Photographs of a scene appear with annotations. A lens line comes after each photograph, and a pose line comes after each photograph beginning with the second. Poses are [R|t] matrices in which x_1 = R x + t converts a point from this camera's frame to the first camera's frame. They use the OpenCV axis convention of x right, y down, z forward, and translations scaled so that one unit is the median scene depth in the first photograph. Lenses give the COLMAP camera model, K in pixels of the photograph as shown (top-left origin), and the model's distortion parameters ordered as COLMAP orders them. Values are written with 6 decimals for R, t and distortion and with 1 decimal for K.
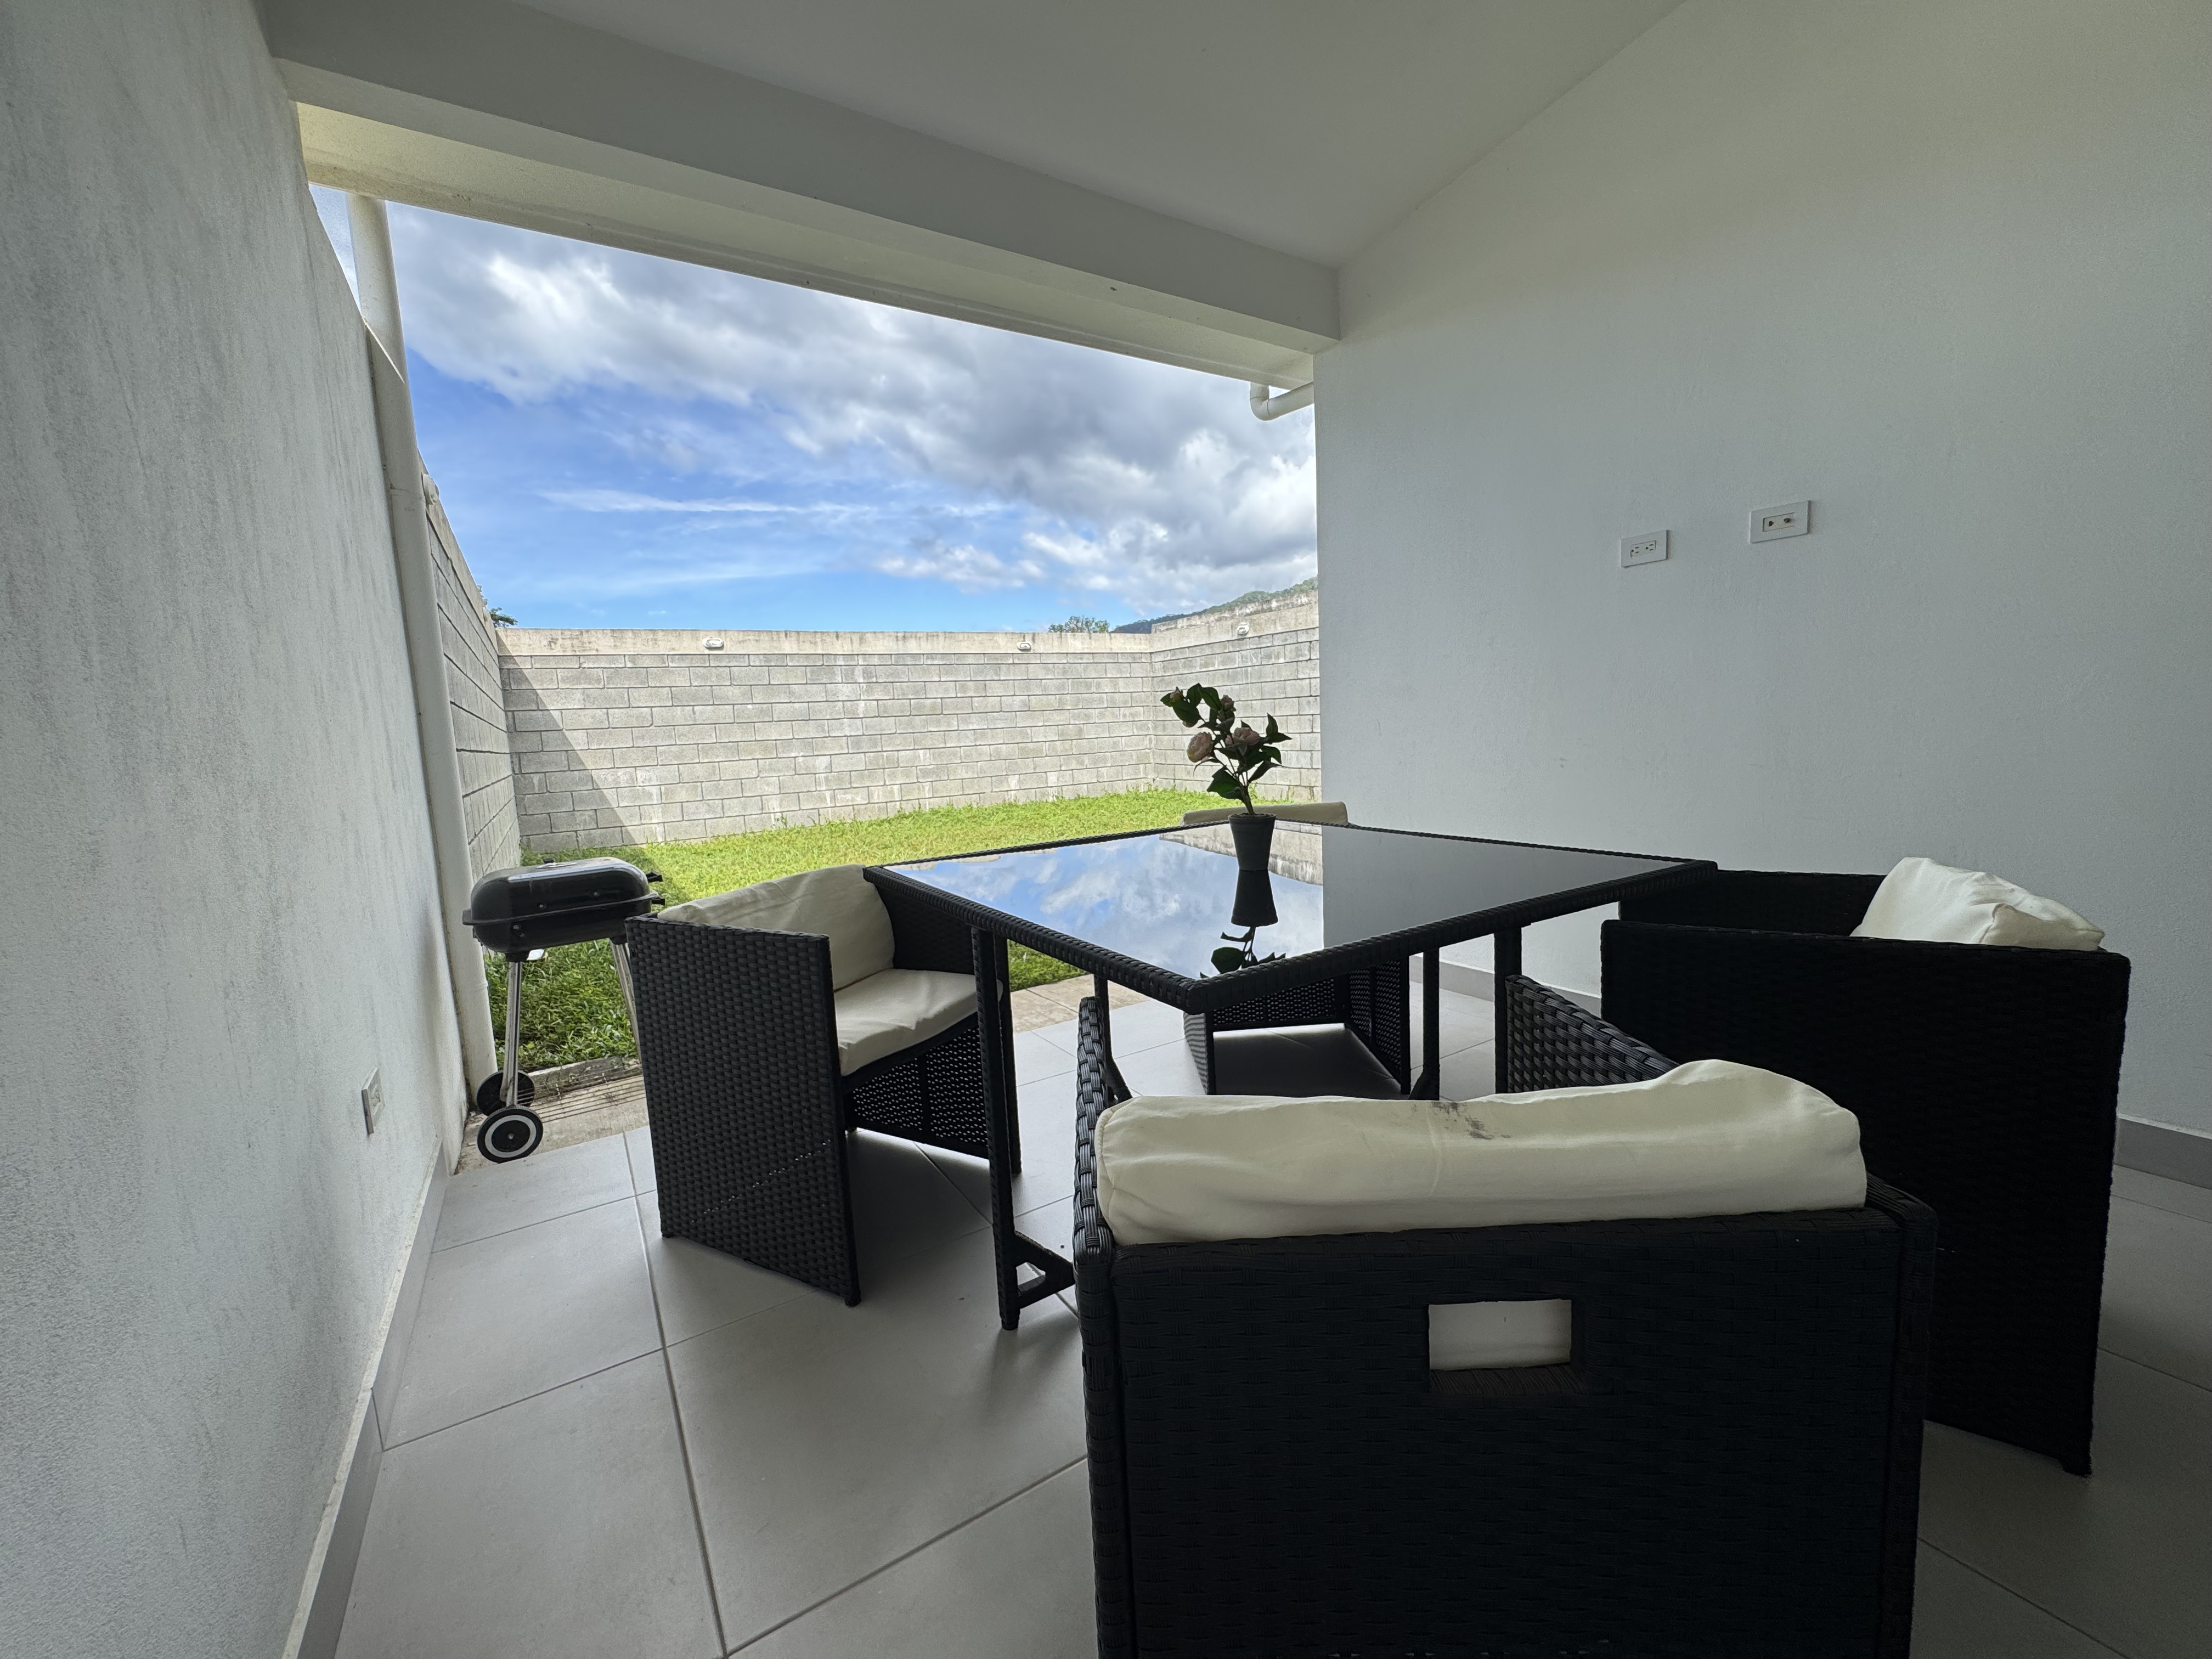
lens RADIAL K [[885.7, 0, 1101.7], [0, 885.7, 831.4], [0, 0, 1]] dist [0.000177, 0.000269]
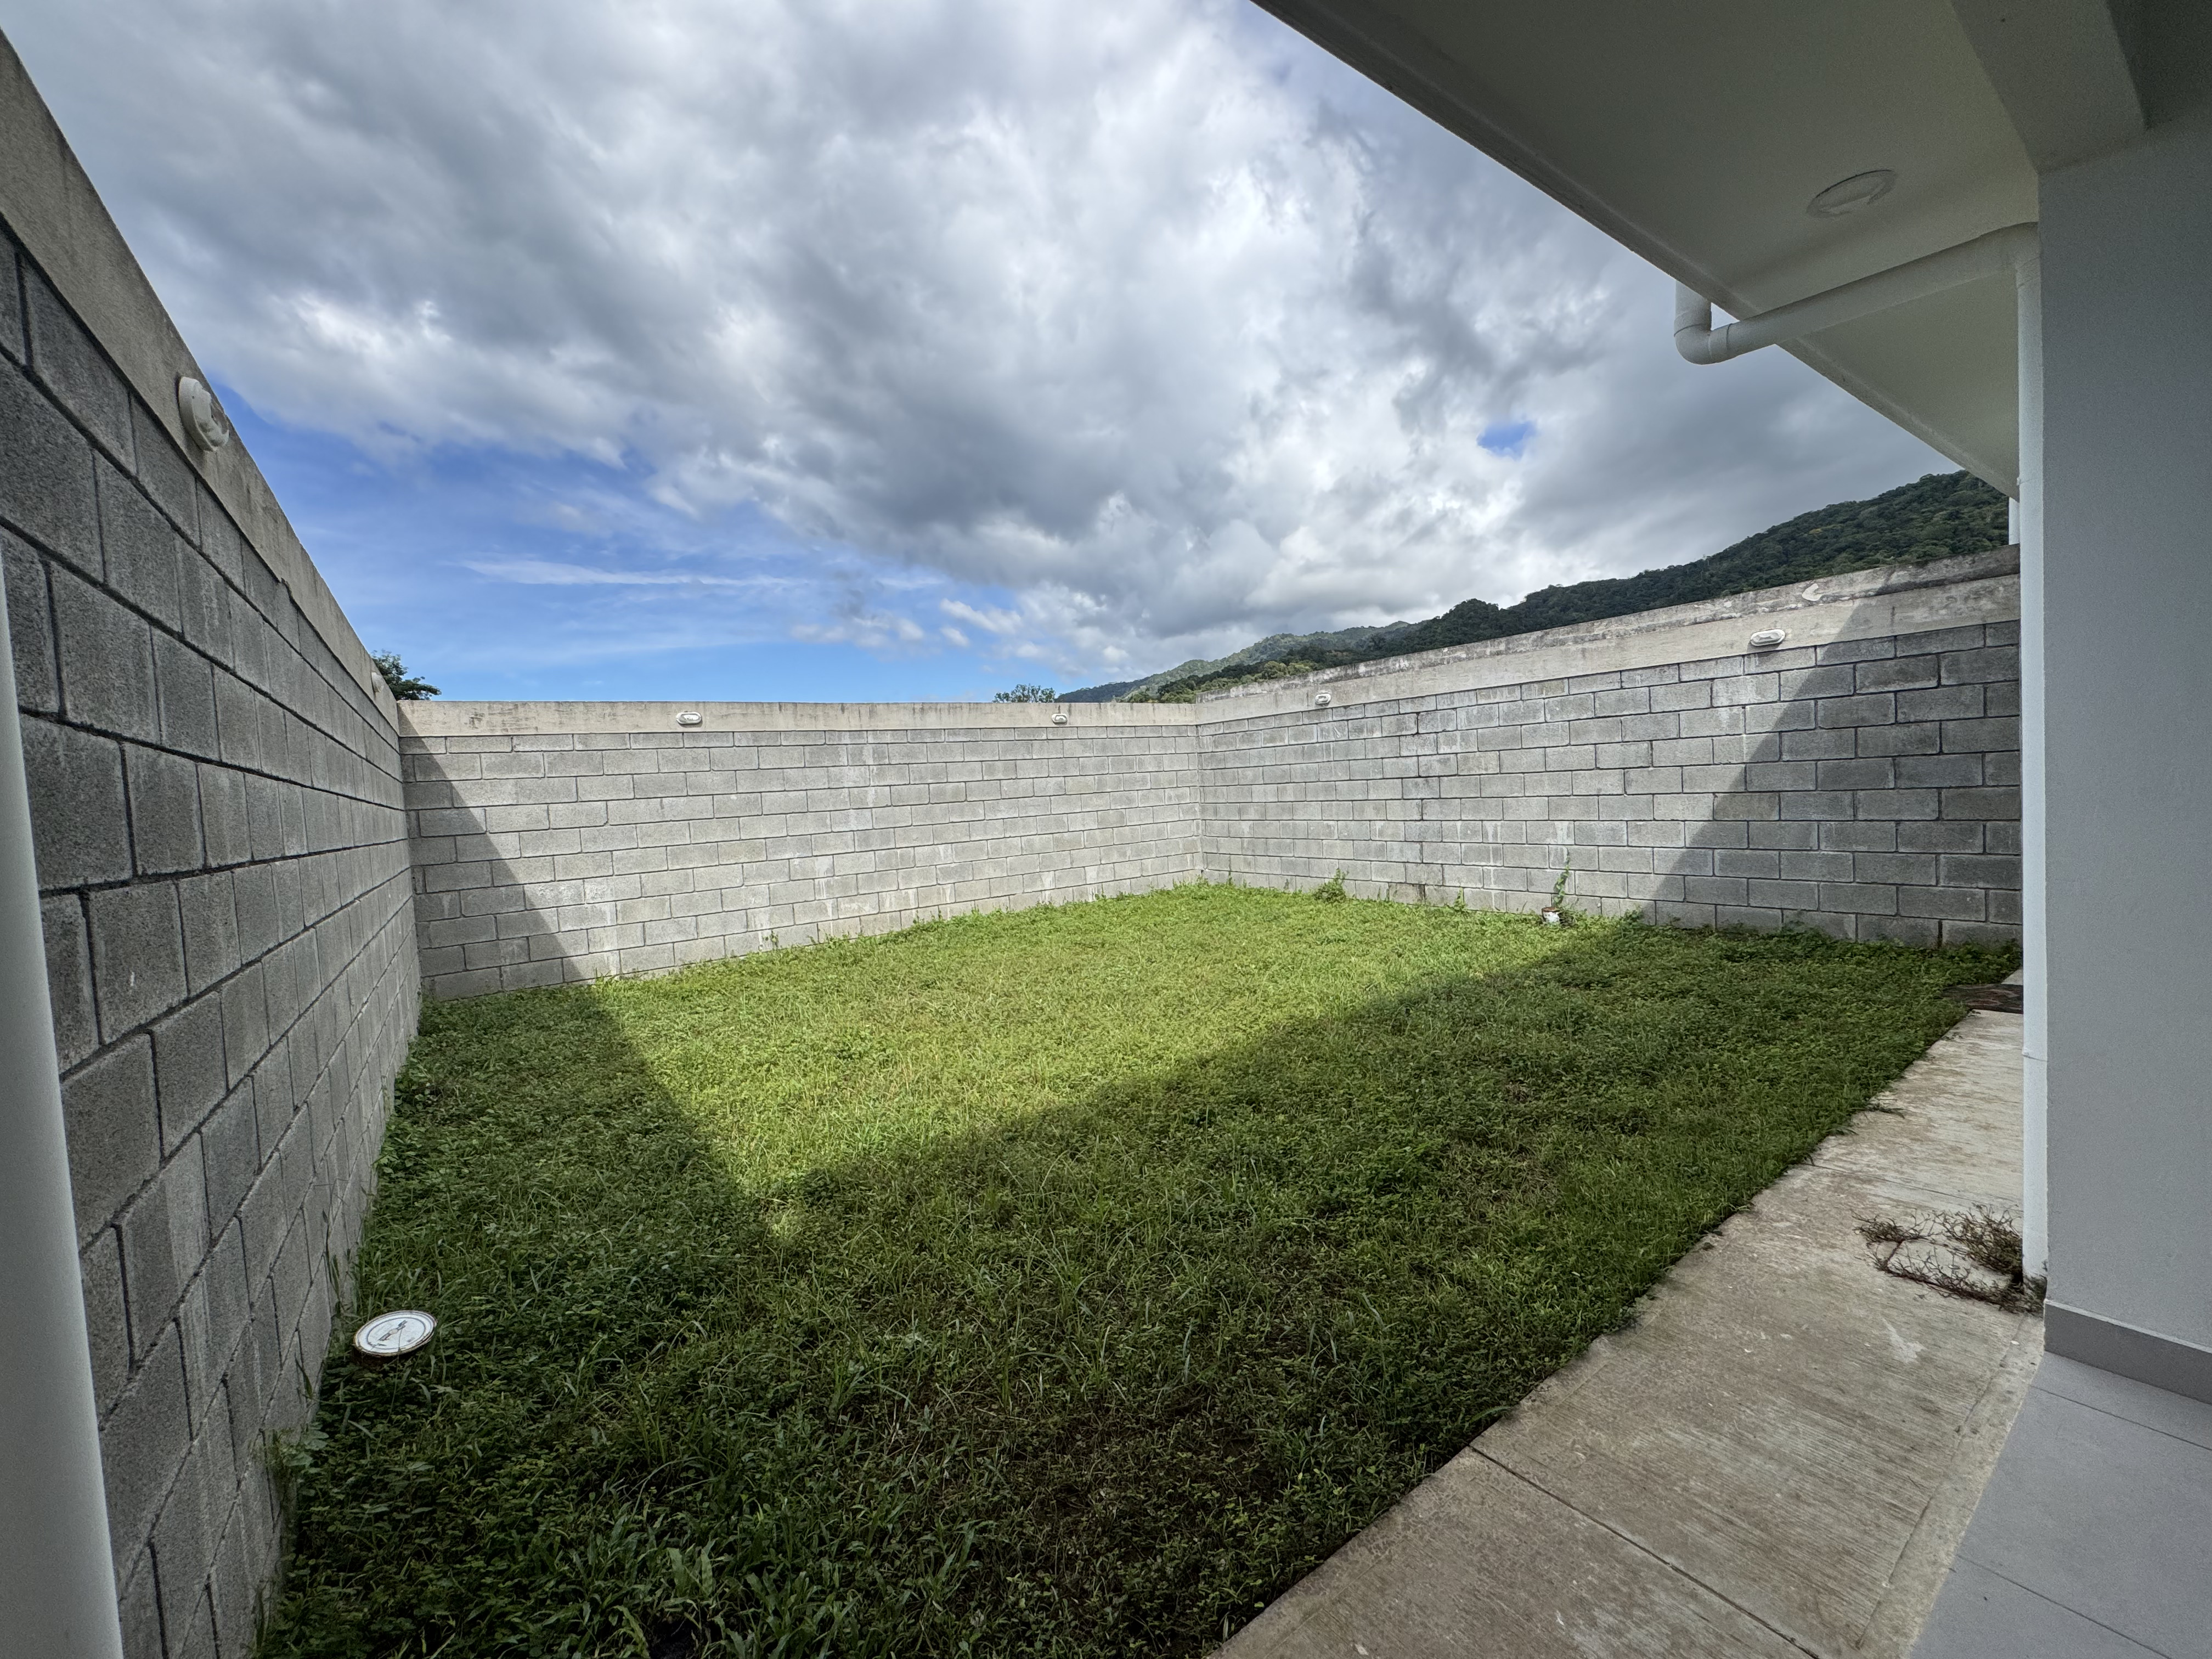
lens RADIAL K [[884.4, 0, 1102.7], [0, 884.4, 828.9], [0, 0, 1]] dist [0.000082, 0.000476]
pose [[0.997936, -0.013066, 0.062872, -0.110810], [0.017856, 0.996930, -0.076229, -0.043654], [-0.061683, 0.077194, 0.995106, 0.182909]]
